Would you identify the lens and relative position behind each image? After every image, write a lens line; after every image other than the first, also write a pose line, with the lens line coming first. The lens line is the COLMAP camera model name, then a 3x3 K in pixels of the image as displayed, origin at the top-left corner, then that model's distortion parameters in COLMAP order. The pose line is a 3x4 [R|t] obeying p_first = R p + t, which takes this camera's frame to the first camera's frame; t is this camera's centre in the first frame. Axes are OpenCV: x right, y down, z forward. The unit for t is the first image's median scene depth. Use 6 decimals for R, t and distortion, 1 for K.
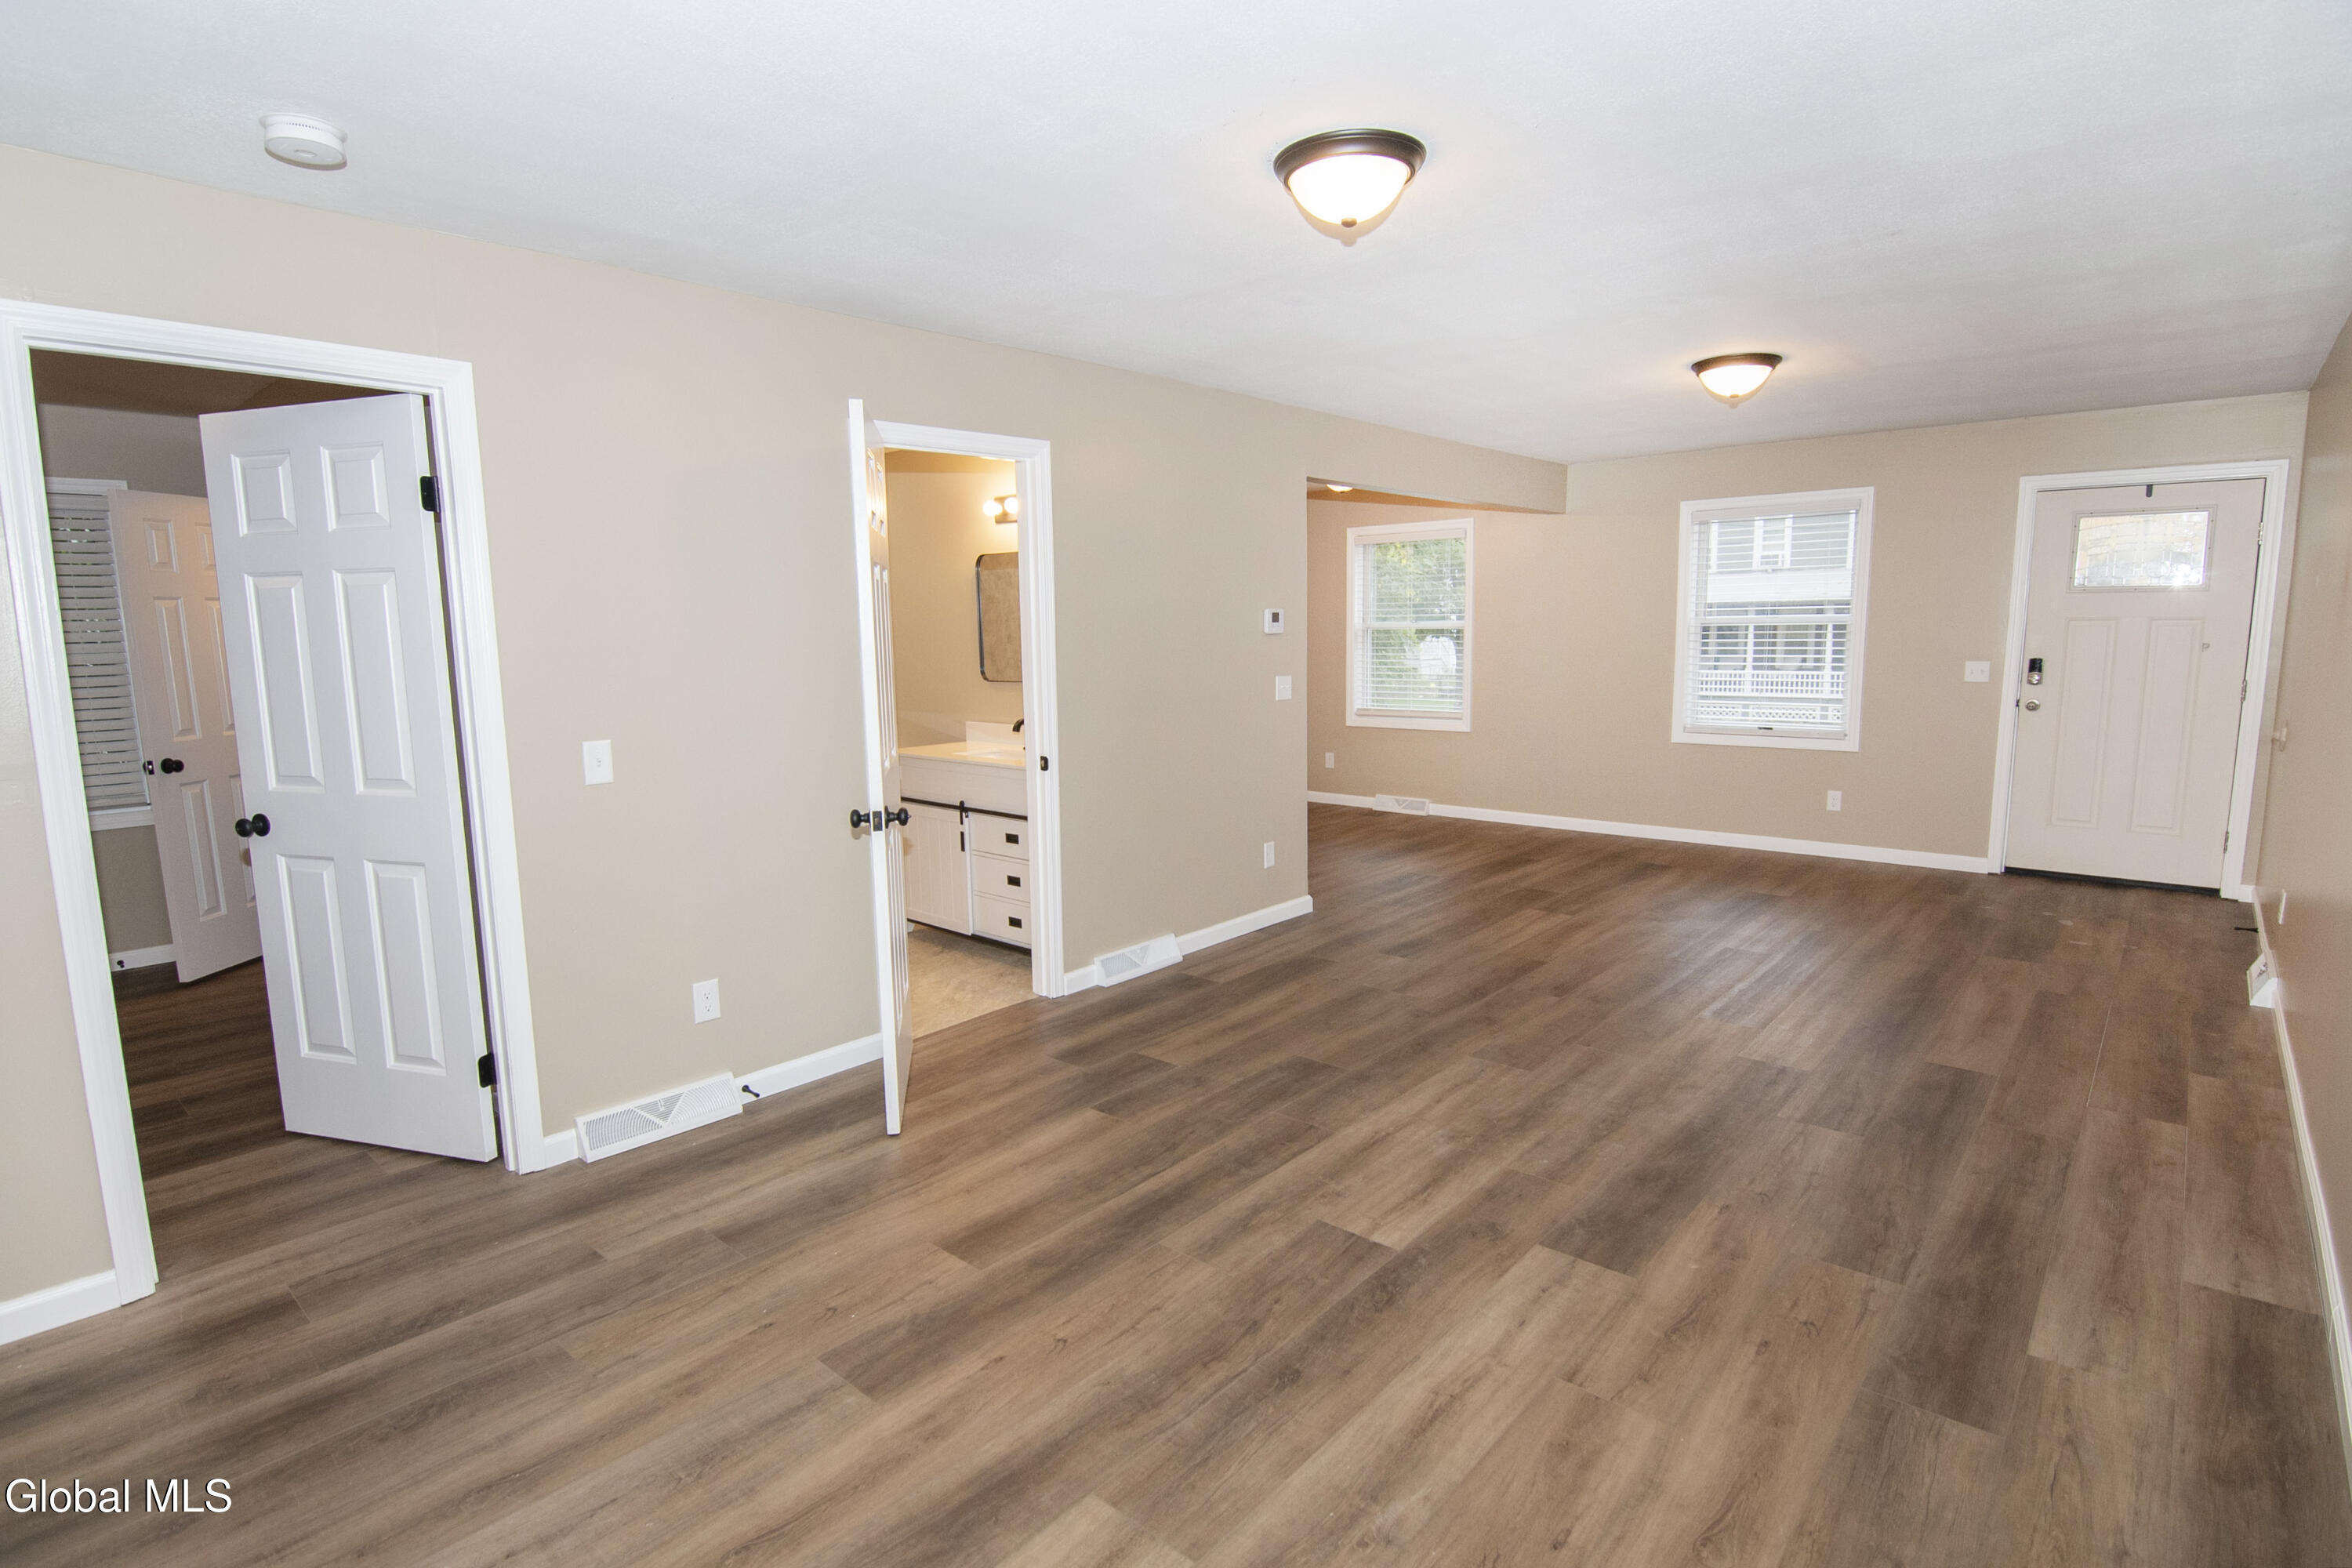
lens RADIAL K [[1148.3, 0, 1187.4], [0, 1148.3, 789.8], [0, 0, 1]] dist [-0.003421, -0.002169]
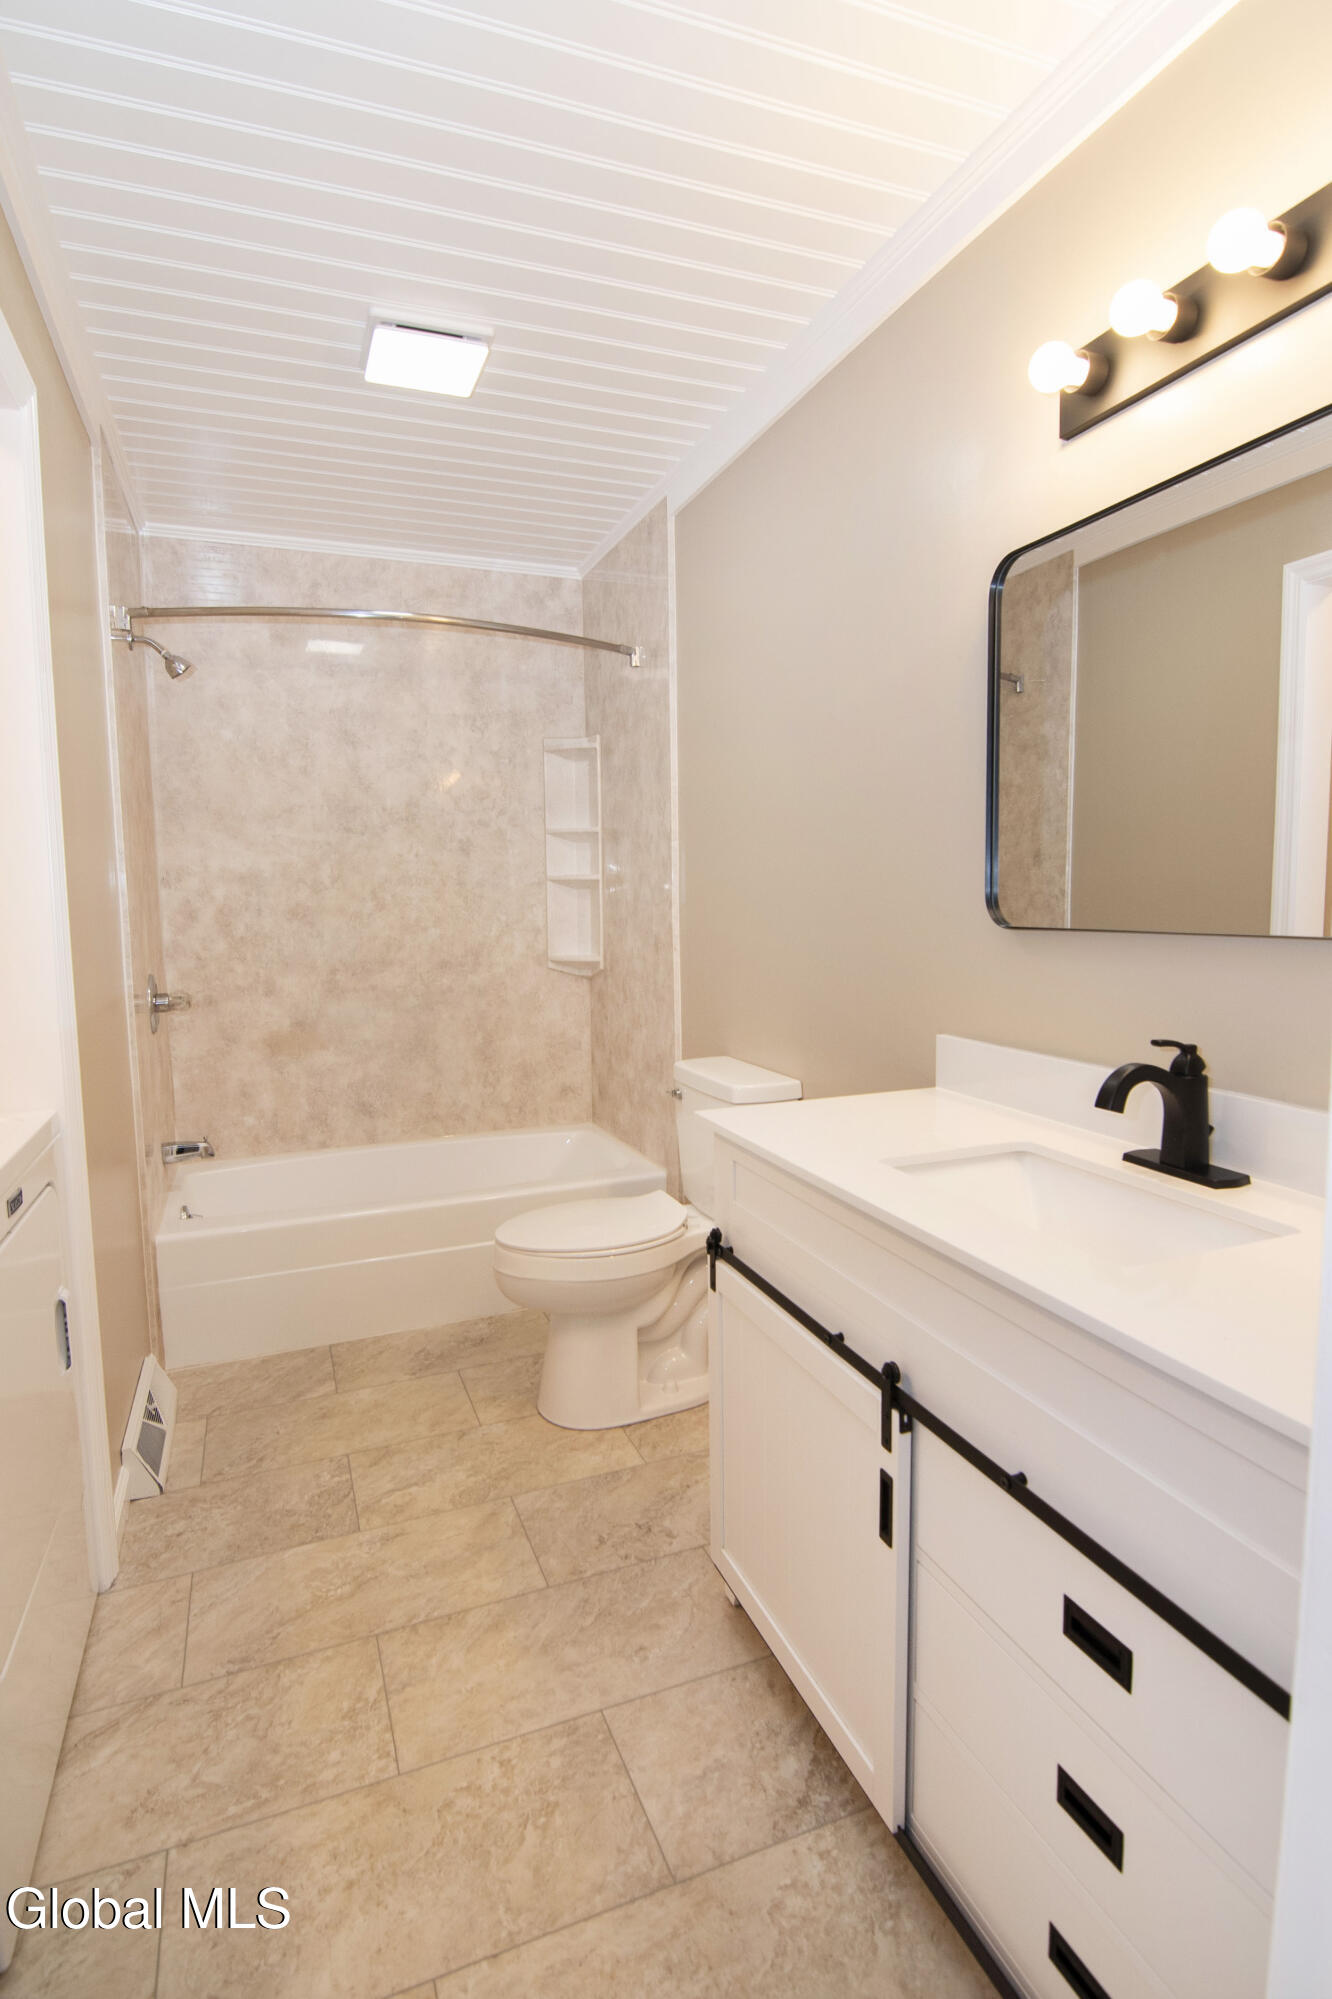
lens RADIAL K [[976.0, 0, 670.5], [0, 976.0, 1007.5], [0, 0, 1]] dist [-0.003421, -0.002169]
pose [[0.888185, 0.051910, -0.456545, -0.138611], [-0.060305, 0.998173, -0.003826, -0.069690], [0.455512, 0.030930, 0.889692, 0.749782]]
